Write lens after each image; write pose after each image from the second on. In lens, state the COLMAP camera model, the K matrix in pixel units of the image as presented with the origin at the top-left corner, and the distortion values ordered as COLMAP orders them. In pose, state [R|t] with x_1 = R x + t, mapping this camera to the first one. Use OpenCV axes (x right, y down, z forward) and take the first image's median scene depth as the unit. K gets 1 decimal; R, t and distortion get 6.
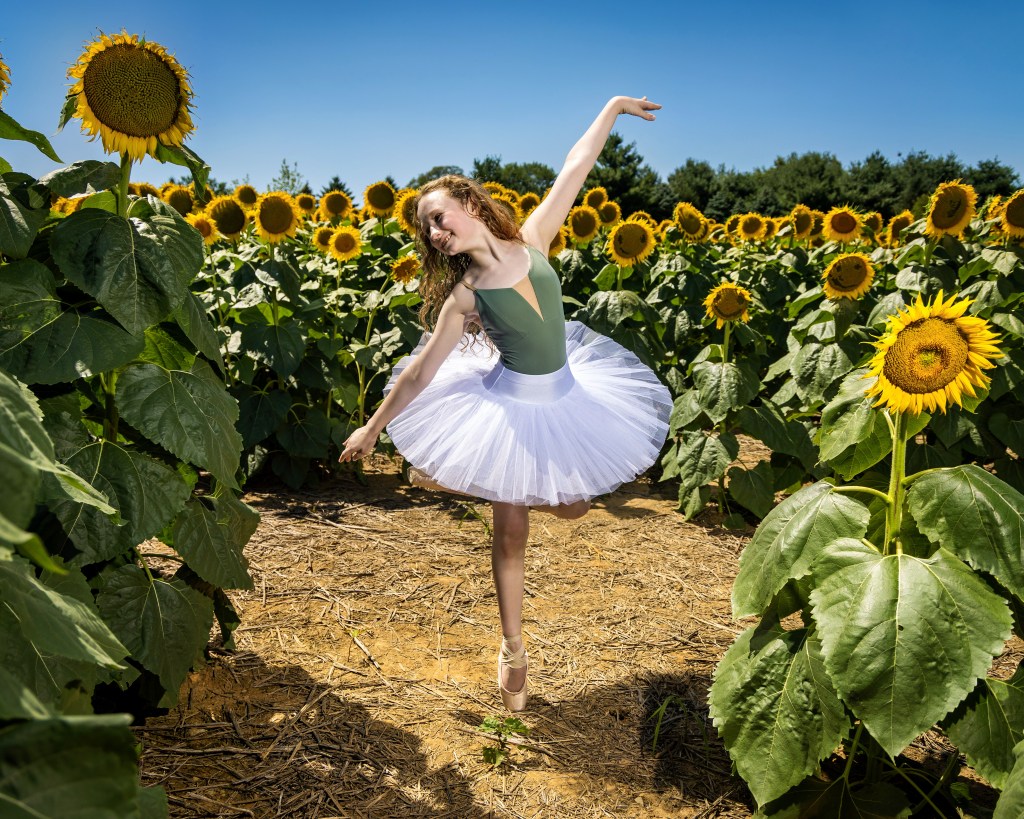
lens RADIAL K [[2800.6, 0, 512.0], [0, 2800.6, 409.6], [0, 0, 1]] dist [-0.001510, 0.000000]
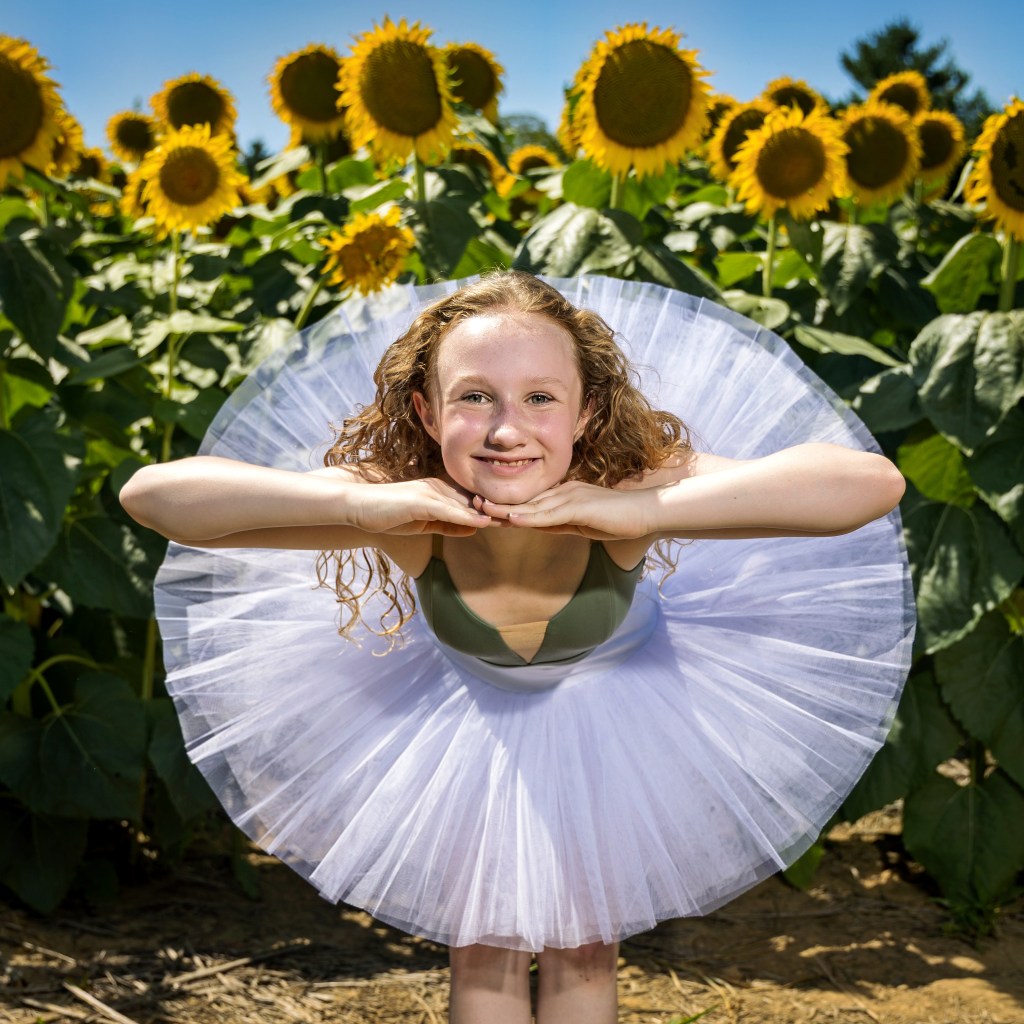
lens RADIAL K [[2327.4, 0, 512.1], [0, 2327.4, 512.2], [0, 0, 1]] dist [-0.088940, 0.000000]
pose [[0.998985, -0.008873, -0.044152, -0.008662], [0.005865, 0.997681, -0.067807, -0.000175], [0.044651, 0.067479, 0.996721, 0.722562]]
